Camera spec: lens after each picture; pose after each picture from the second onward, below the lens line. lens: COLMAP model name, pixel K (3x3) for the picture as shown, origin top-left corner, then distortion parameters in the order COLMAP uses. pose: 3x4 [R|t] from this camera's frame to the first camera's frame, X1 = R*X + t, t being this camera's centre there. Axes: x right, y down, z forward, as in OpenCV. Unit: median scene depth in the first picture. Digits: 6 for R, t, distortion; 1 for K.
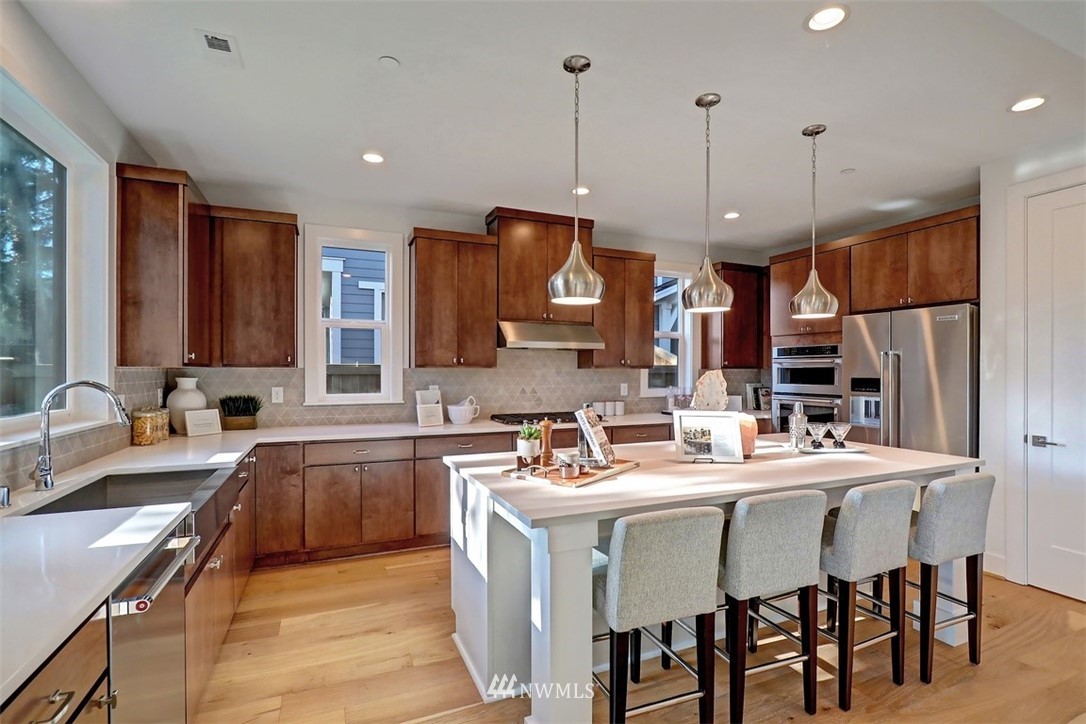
lens RADIAL K [[509.7, 0, 543.0], [0, 509.7, 362.0], [0, 0, 1]] dist [0.001412, 0.000079]
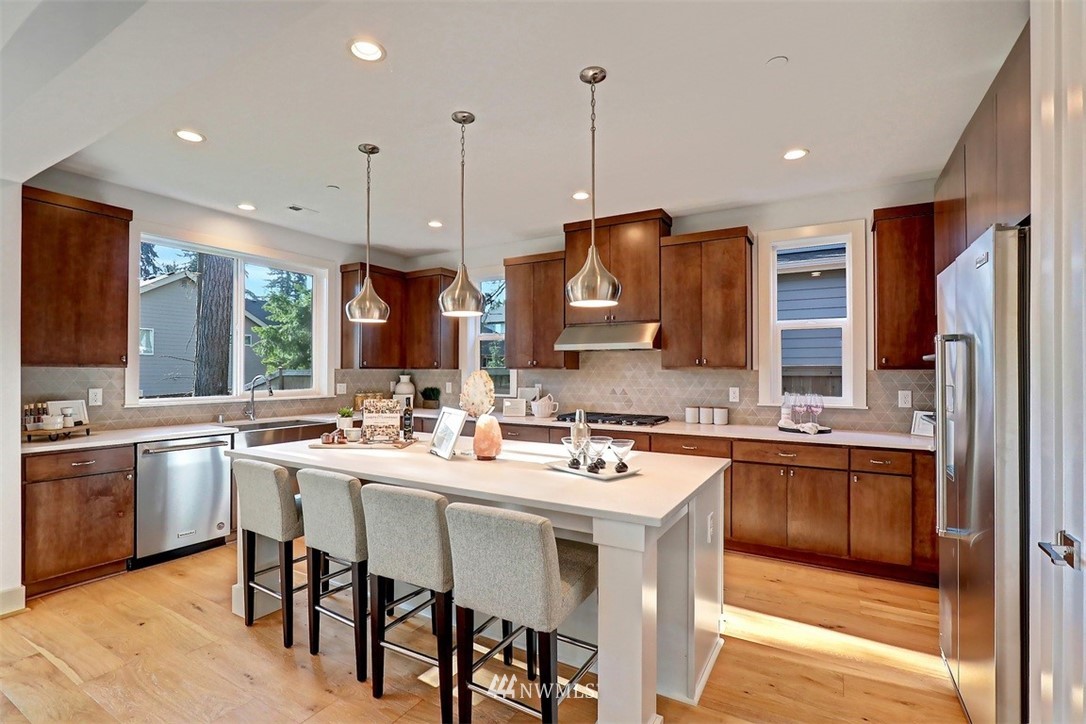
lens RADIAL K [[502.9, 0, 543.0], [0, 502.9, 362.0], [0, 0, 1]] dist [-0.039429, 0.000040]
pose [[0.591889, -0.013569, -0.805905, 0.699681], [0.010350, 0.999904, -0.009234, 0.005293], [0.805953, -0.002875, 0.591972, 0.292200]]
